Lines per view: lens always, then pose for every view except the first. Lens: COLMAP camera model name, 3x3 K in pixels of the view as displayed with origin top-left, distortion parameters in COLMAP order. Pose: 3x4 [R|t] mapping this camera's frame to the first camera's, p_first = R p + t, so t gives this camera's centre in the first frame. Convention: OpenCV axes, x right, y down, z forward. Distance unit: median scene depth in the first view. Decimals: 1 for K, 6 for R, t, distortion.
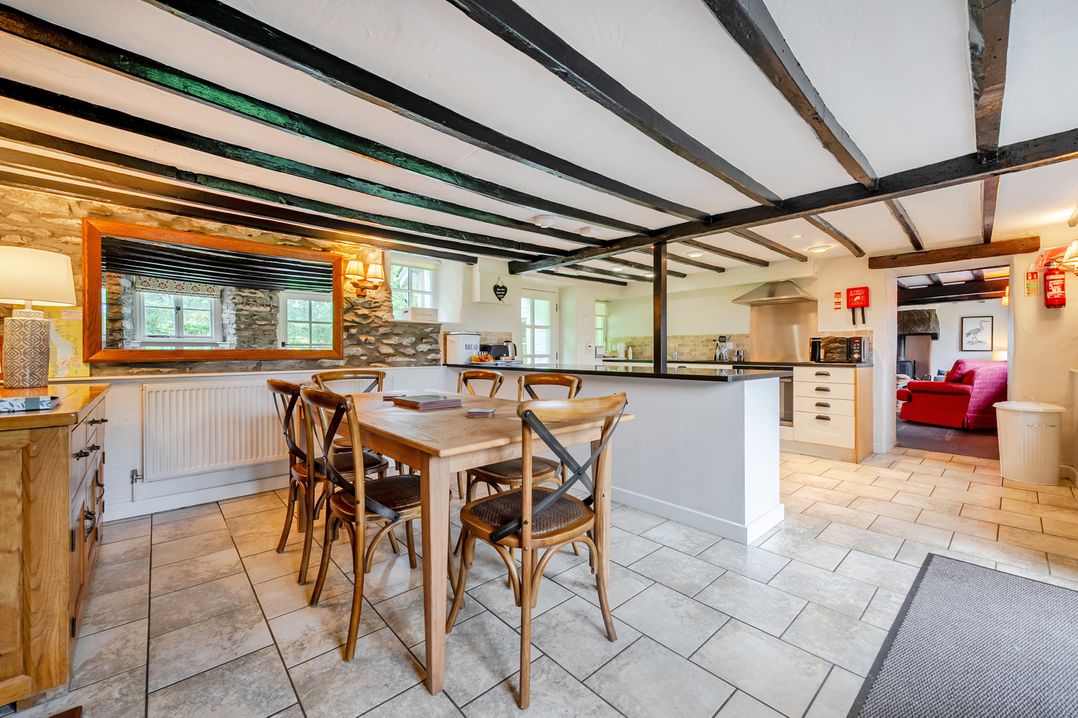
lens RADIAL K [[421.2, 0, 542.7], [0, 421.2, 353.9], [0, 0, 1]] dist [-0.002794, -0.000359]
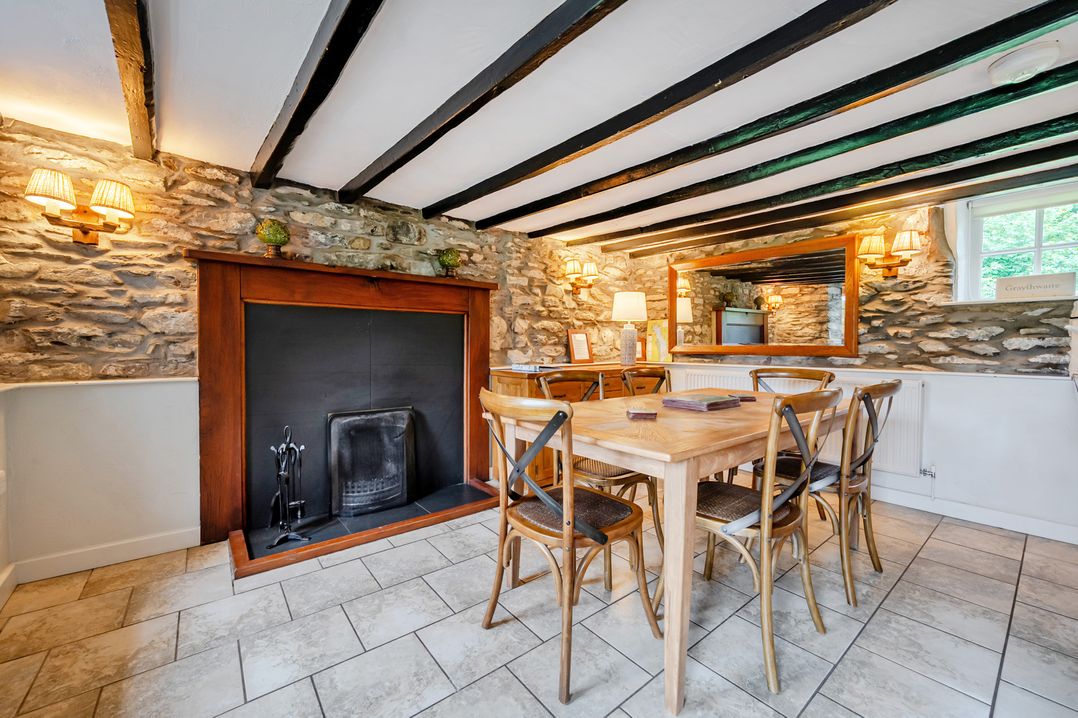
lens RADIAL K [[421.2, 0, 532.1], [0, 421.2, 352.9], [0, 0, 1]] dist [-0.002794, -0.000359]
pose [[-0.056165, 0.021892, -0.998181, 0.377845], [-0.010705, 0.999689, 0.022528, -0.007876], [0.998364, 0.011951, -0.055914, 0.376362]]
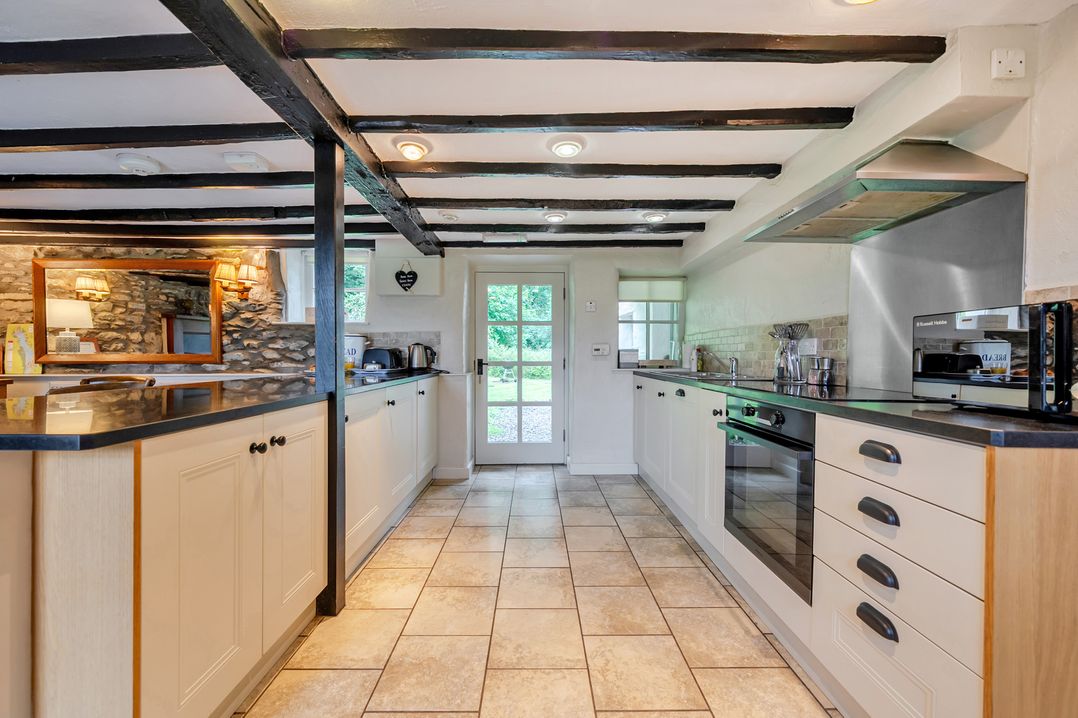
lens RADIAL K [[421.2, 0, 538.9], [0, 421.2, 359.8], [0, 0, 1]] dist [-0.002794, -0.000359]
pose [[0.753492, 0.010826, -0.657368, 0.713326], [-0.008044, 0.999941, 0.007247, -0.010313], [0.657408, -0.000173, 0.753535, 0.701560]]
